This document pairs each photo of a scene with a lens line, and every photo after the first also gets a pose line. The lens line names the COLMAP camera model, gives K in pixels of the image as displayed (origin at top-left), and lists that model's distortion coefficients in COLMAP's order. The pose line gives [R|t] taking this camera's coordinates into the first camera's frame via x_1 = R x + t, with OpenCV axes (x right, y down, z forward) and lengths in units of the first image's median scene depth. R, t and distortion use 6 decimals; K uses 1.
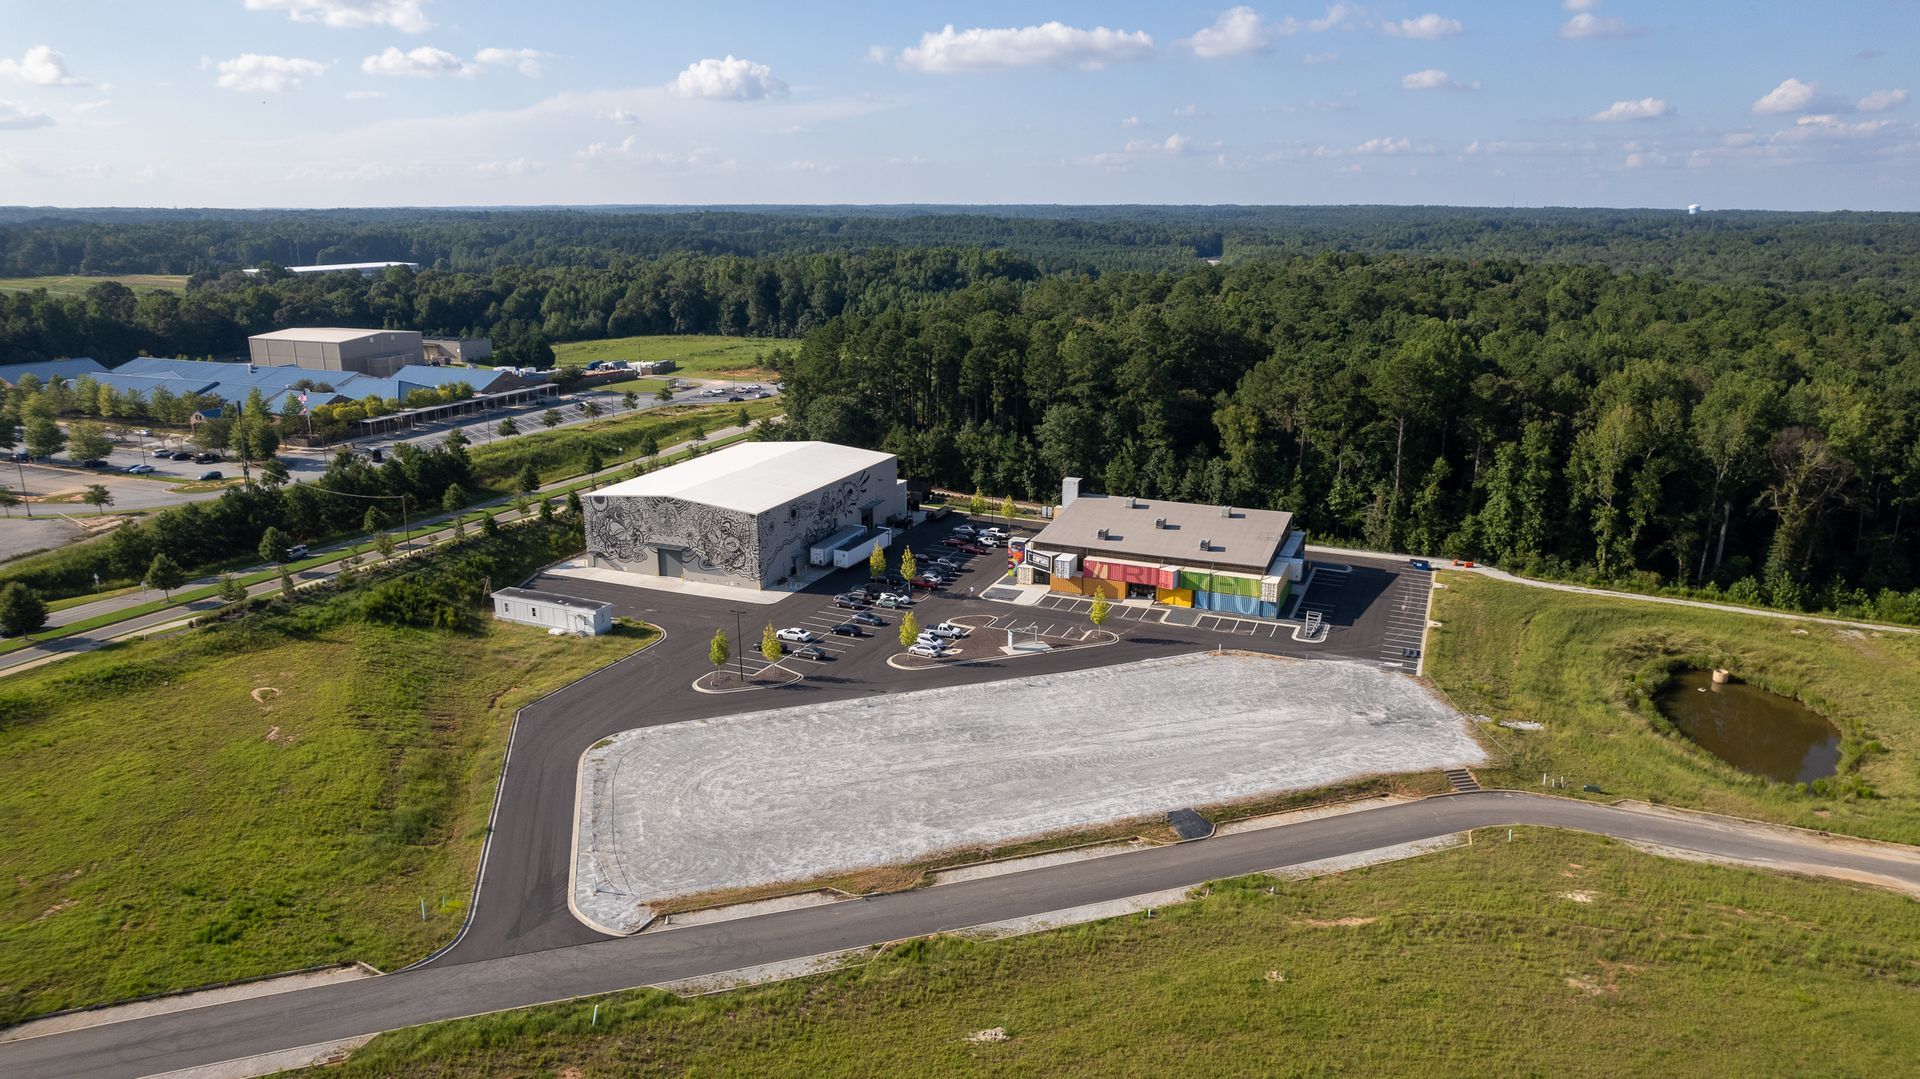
lens RADIAL K [[1229.9, 0, 967.0], [0, 1229.9, 496.6], [0, 0, 1]] dist [-0.079118, 0.074494]
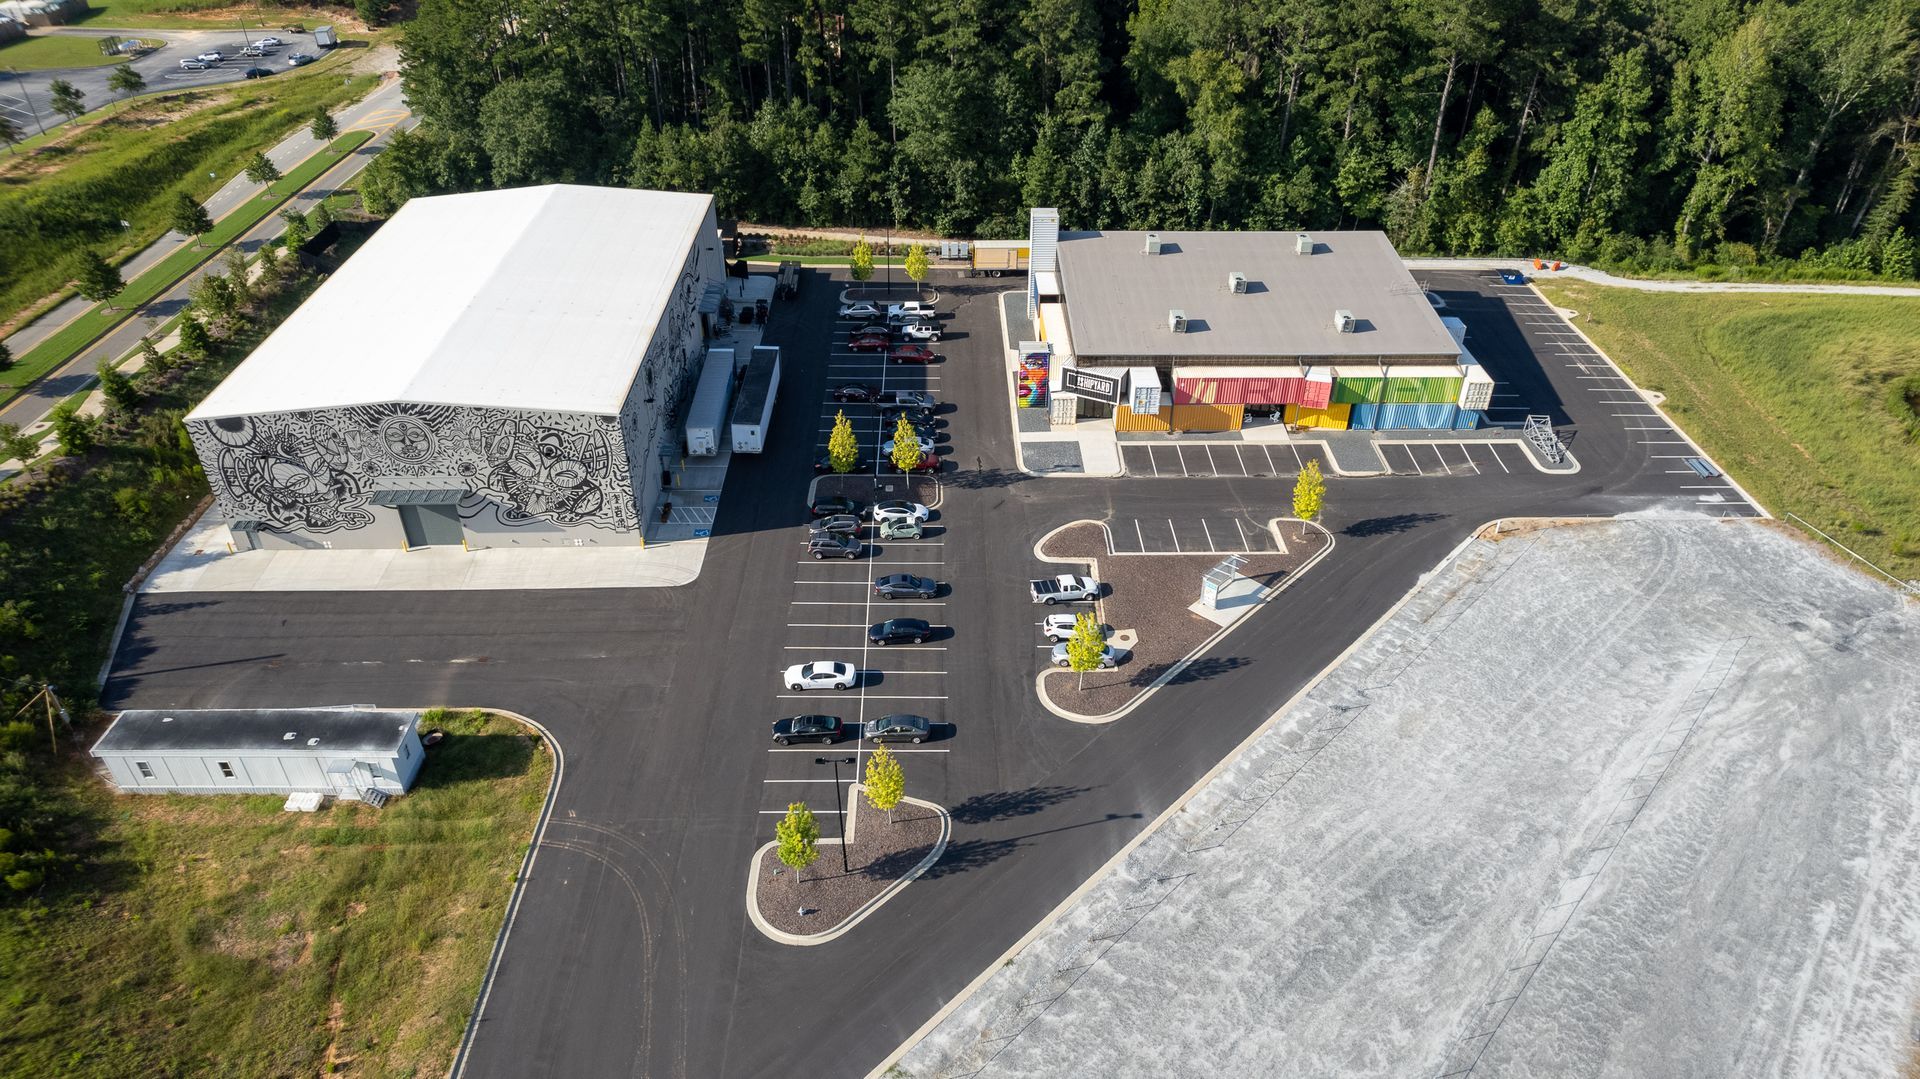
lens RADIAL K [[1229.9, 0, 965.7], [0, 1229.9, 523.4], [0, 0, 1]] dist [-0.079118, 0.074494]
pose [[0.913926, -0.224975, 0.337826, -0.198831], [0.089969, 0.923910, 0.371882, -0.105089], [-0.395784, -0.309479, 0.864626, 0.455236]]
